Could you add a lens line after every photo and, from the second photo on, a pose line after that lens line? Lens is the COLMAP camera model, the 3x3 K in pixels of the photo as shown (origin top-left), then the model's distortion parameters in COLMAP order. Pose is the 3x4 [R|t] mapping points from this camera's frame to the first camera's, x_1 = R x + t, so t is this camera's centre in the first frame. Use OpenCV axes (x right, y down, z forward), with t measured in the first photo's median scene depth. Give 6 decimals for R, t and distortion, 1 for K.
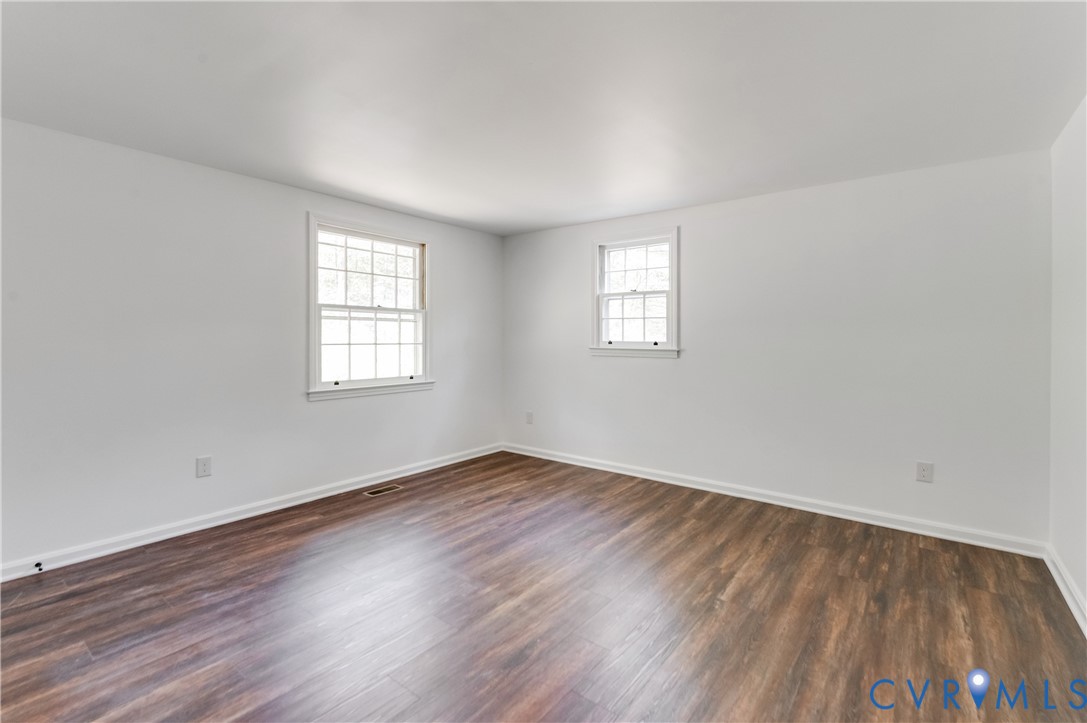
lens RADIAL K [[484.4, 0, 540.3], [0, 484.4, 350.3], [0, 0, 1]] dist [0.002758, 0.000137]
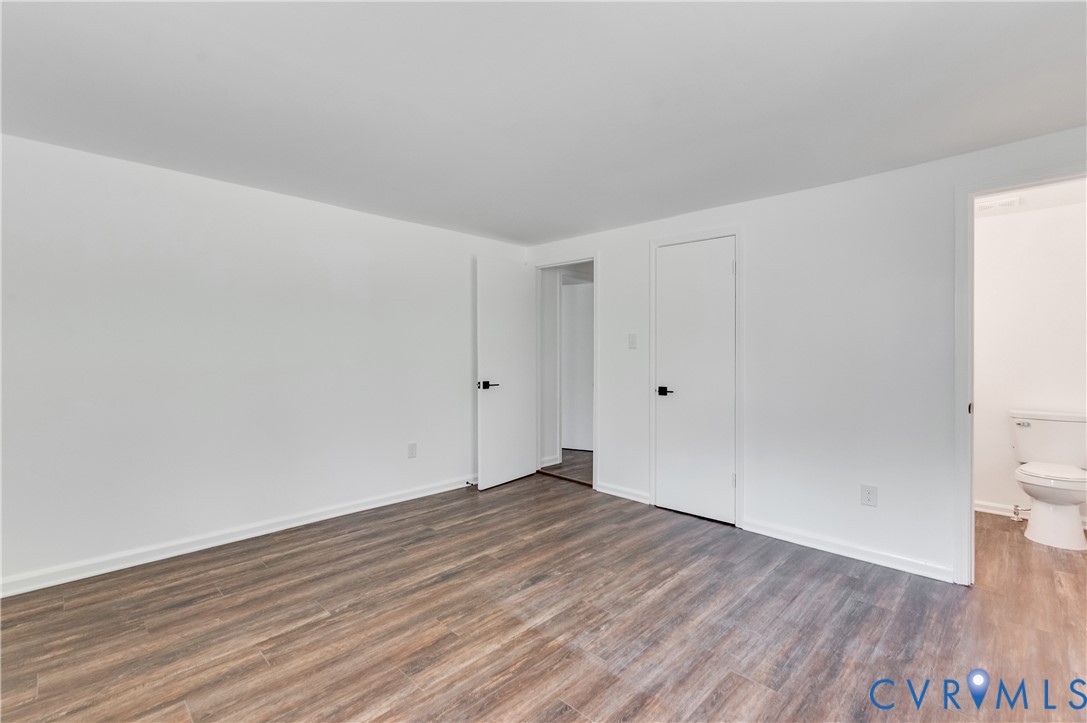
lens RADIAL K [[484.4, 0, 540.3], [0, 484.4, 350.3], [0, 0, 1]] dist [0.002758, 0.000137]
pose [[-0.993434, -0.009878, 0.113982, -0.177863], [-0.006665, 0.999570, 0.028539, -0.066324], [-0.114214, 0.027592, -0.993073, 2.009266]]
